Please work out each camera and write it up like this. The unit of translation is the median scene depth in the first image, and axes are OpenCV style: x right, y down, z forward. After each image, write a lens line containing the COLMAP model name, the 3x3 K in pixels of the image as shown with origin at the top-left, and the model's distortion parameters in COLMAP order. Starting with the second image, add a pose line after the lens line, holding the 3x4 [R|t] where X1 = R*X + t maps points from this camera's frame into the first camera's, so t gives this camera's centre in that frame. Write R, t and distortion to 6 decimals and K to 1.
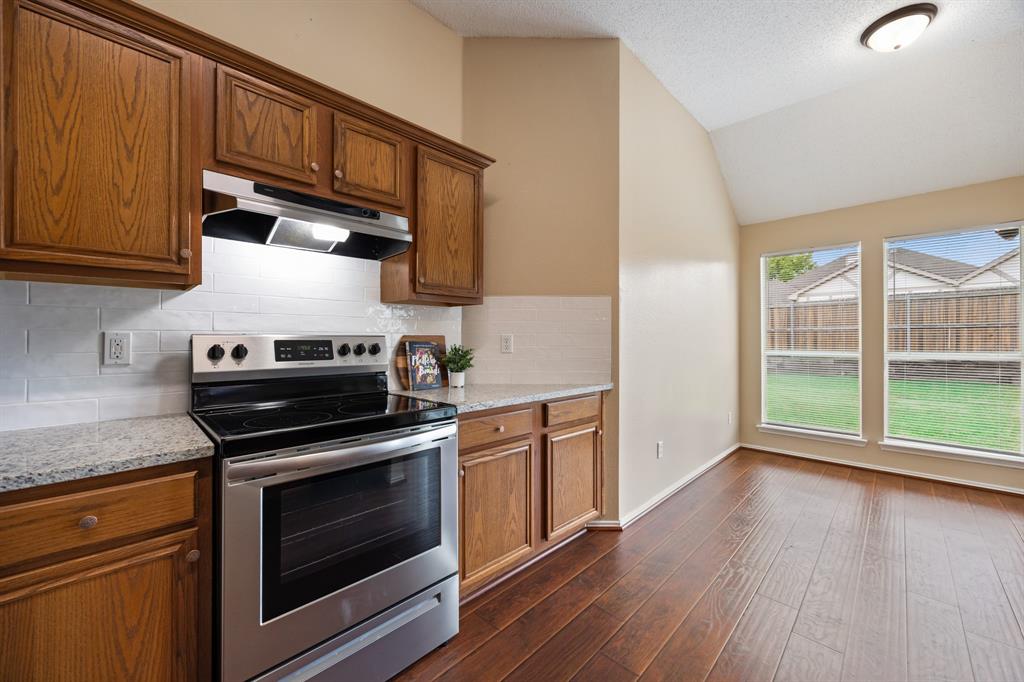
lens RADIAL K [[391.1, 0, 512.0], [0, 391.1, 335.5], [0, 0, 1]] dist [-0.002175, -0.000229]
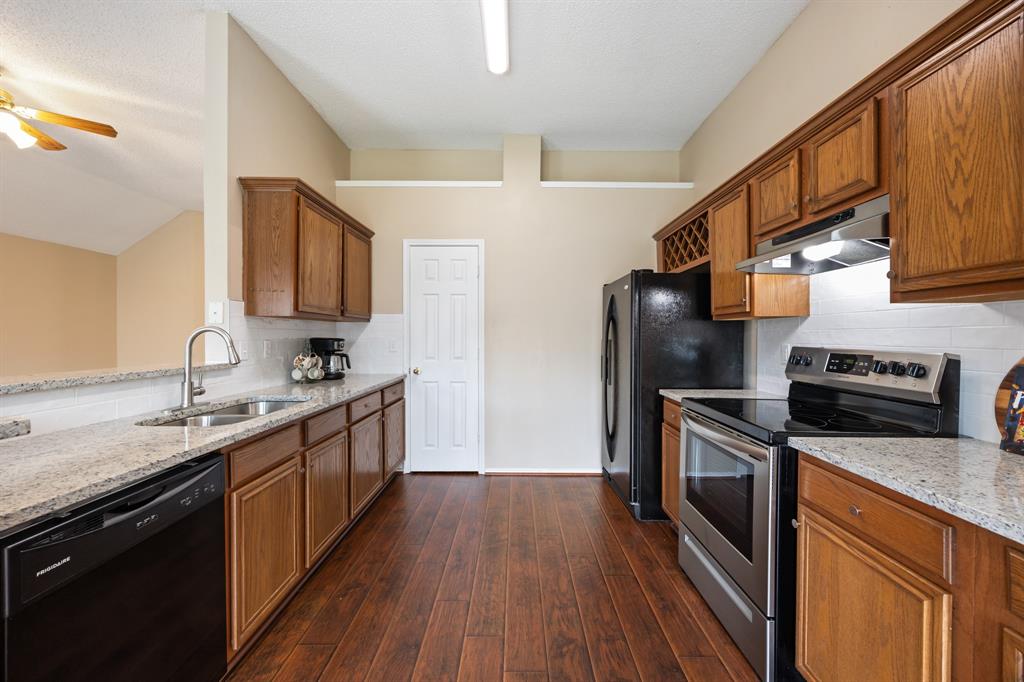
lens RADIAL K [[404.5, 0, 512.0], [0, 404.5, 341.0], [0, 0, 1]] dist [0.000012, 0.000116]
pose [[-0.713732, 0.005211, -0.700399, 0.703749], [-0.001526, 0.999958, 0.008994, -0.025772], [0.700417, 0.007488, -0.713694, 0.951439]]
